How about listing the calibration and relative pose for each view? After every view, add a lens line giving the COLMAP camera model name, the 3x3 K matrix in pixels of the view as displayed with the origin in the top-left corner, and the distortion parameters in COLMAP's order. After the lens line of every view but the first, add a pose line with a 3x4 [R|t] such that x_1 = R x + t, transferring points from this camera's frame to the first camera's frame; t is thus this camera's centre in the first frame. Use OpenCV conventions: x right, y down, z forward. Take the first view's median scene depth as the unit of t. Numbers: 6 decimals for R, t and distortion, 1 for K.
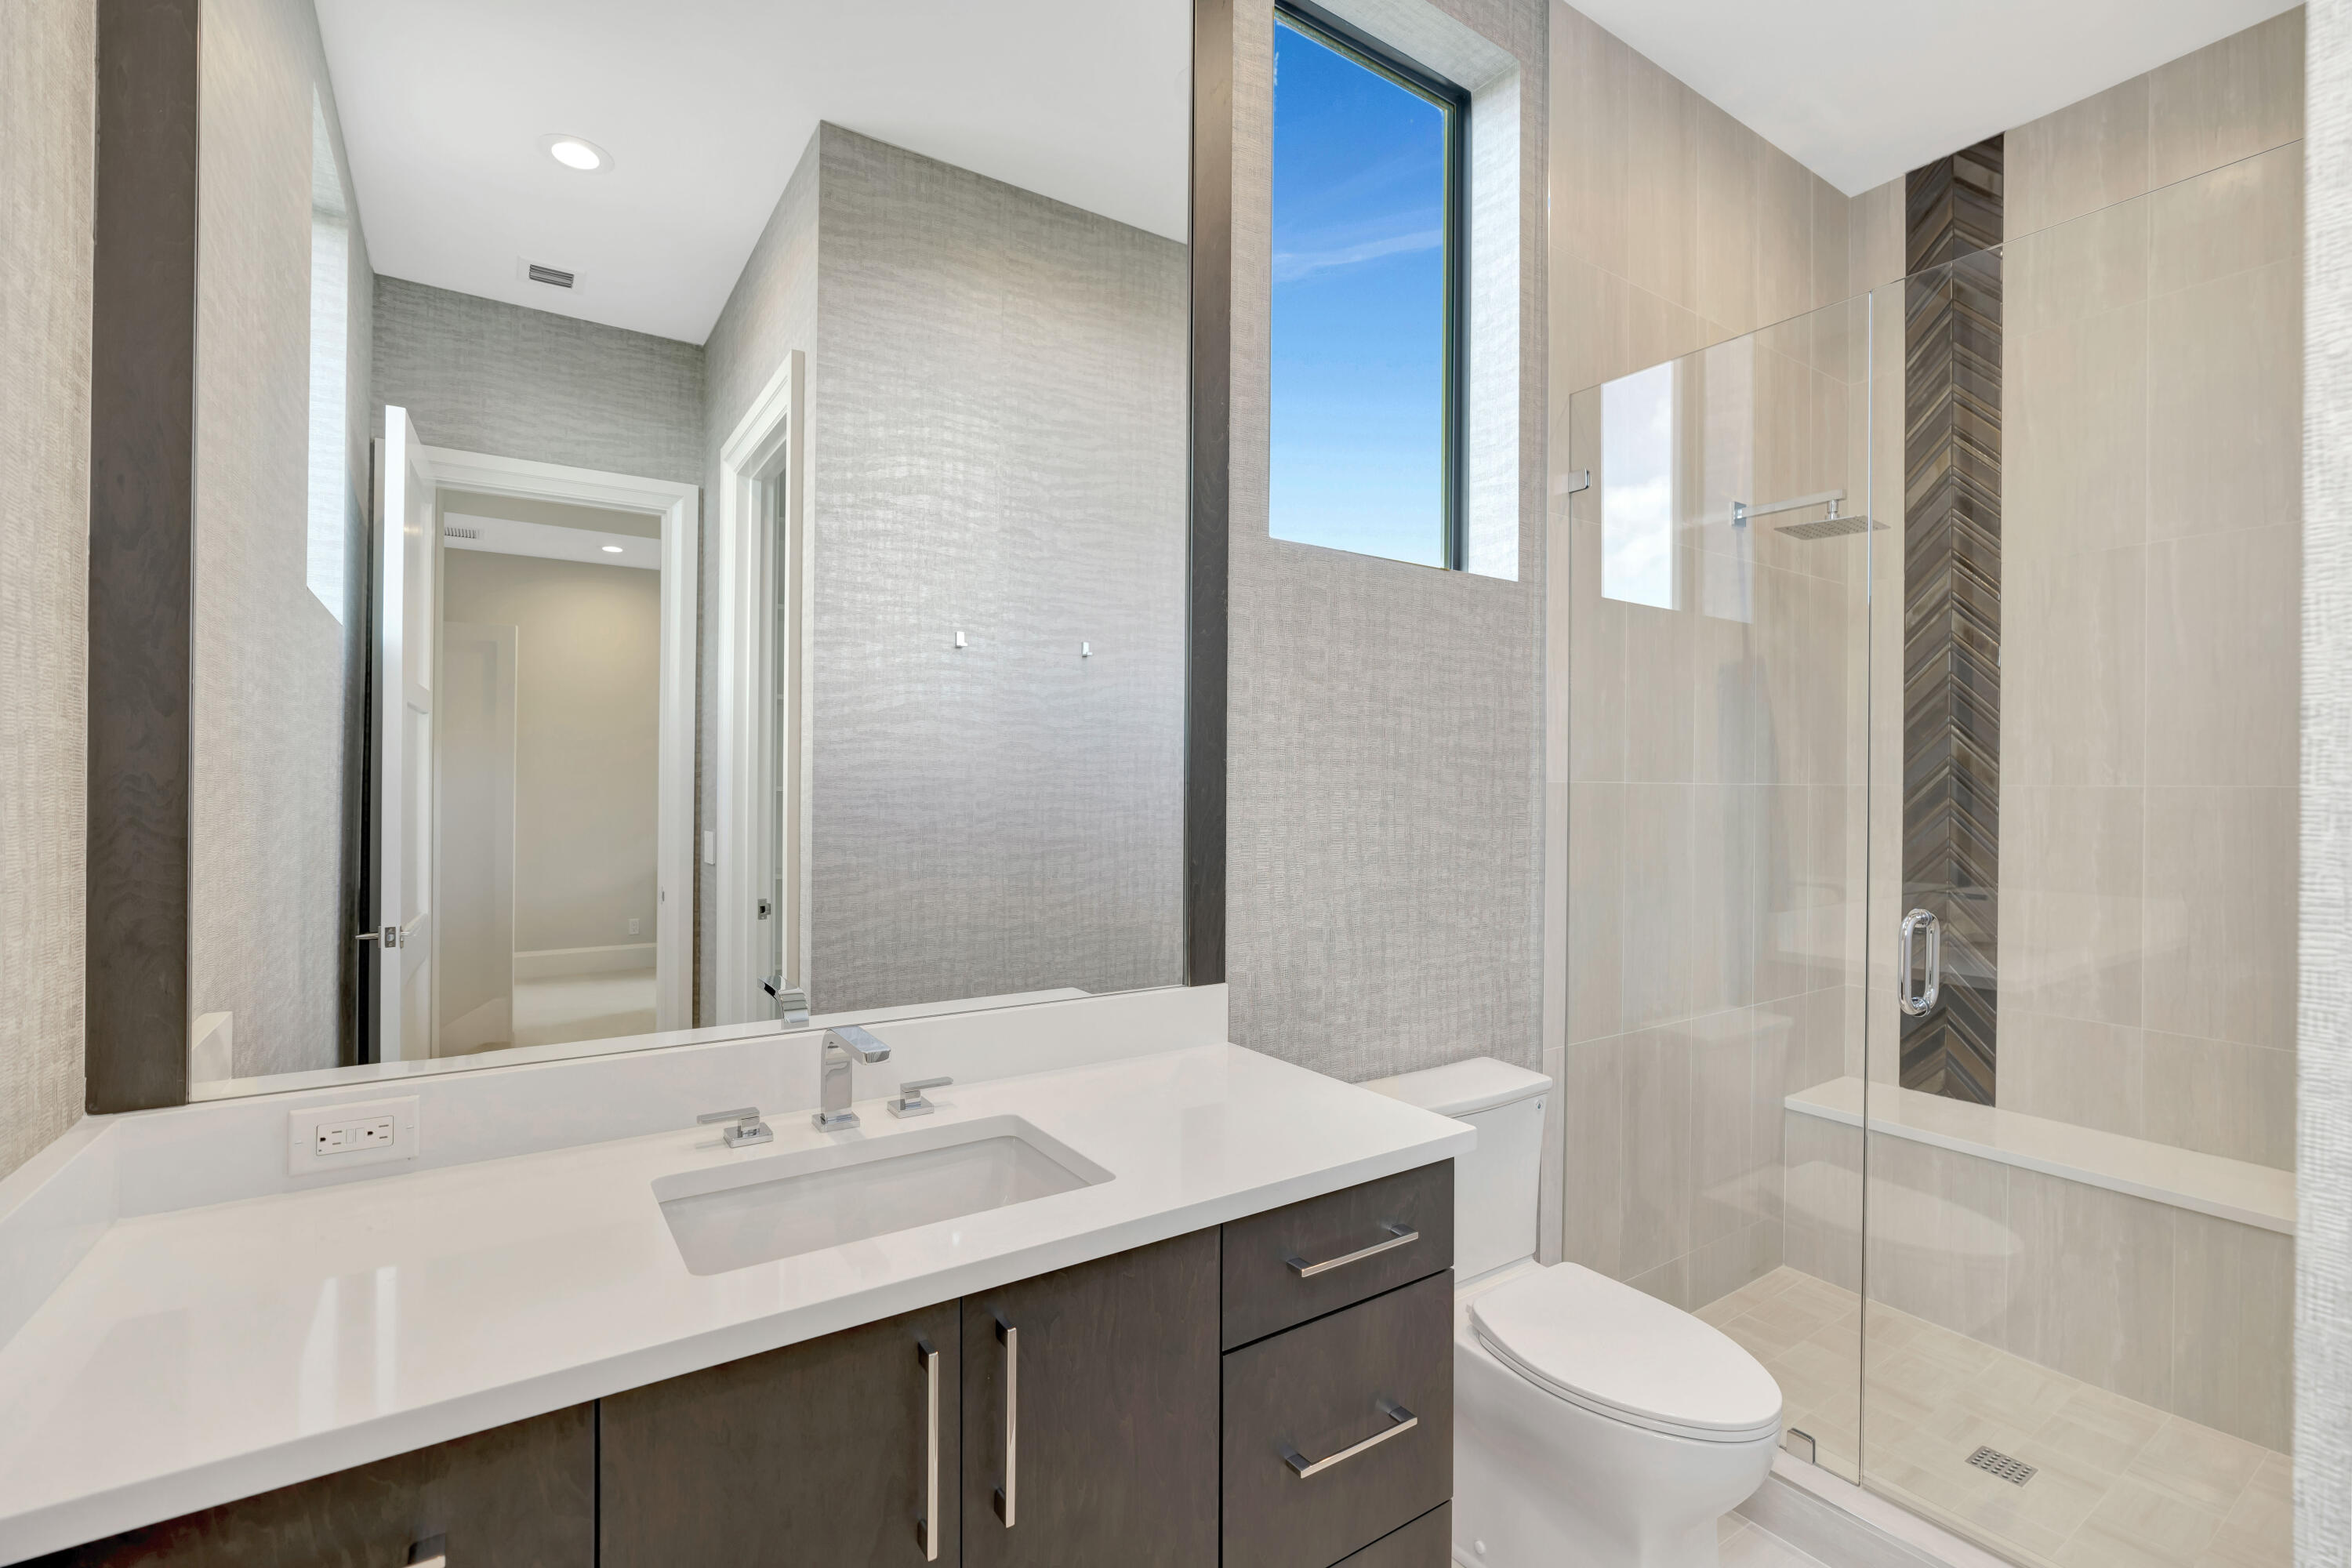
lens RADIAL K [[1058.9, 0, 1175.8], [0, 1058.9, 788.3], [0, 0, 1]] dist [-0.011797, 0.006154]
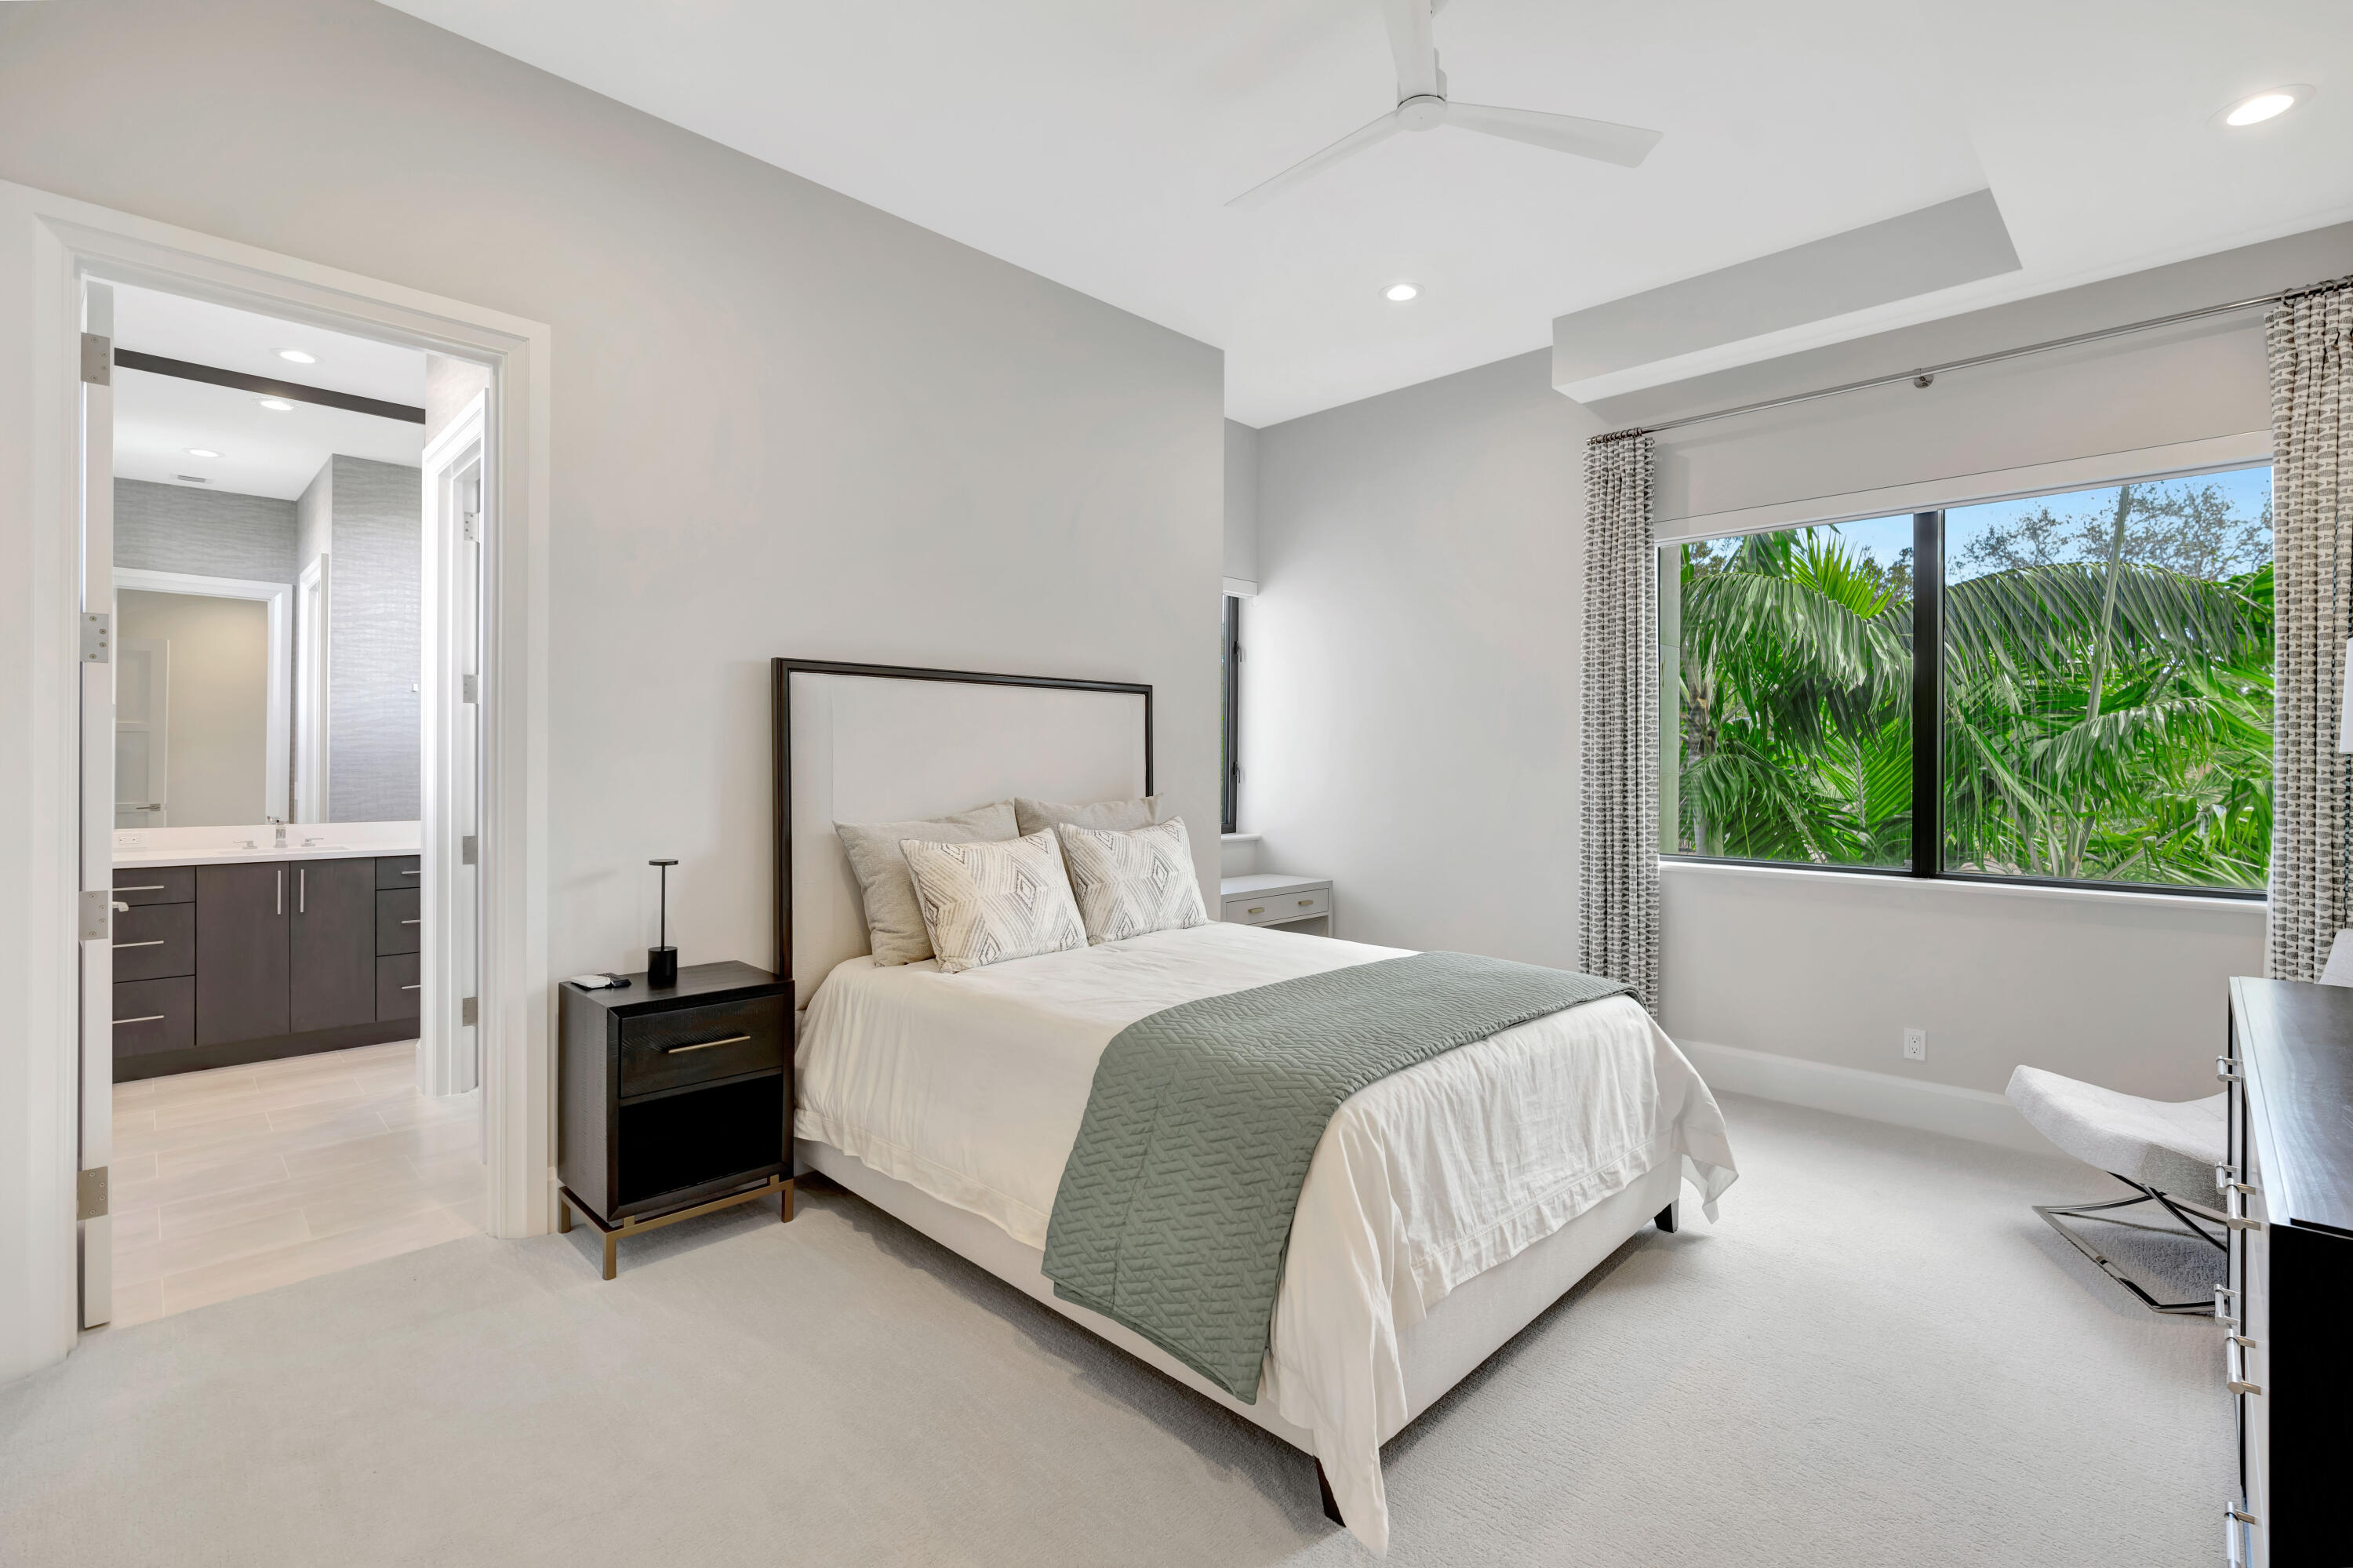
lens RADIAL K [[1059.4, 0, 1181.9], [0, 1059.4, 771.0], [0, 0, 1]] dist [-0.011797, 0.006154]
pose [[0.978196, -0.002563, 0.207666, 0.884785], [0.000691, 0.999959, 0.009084, 0.010160], [-0.207680, -0.008742, 0.978158, -1.435759]]
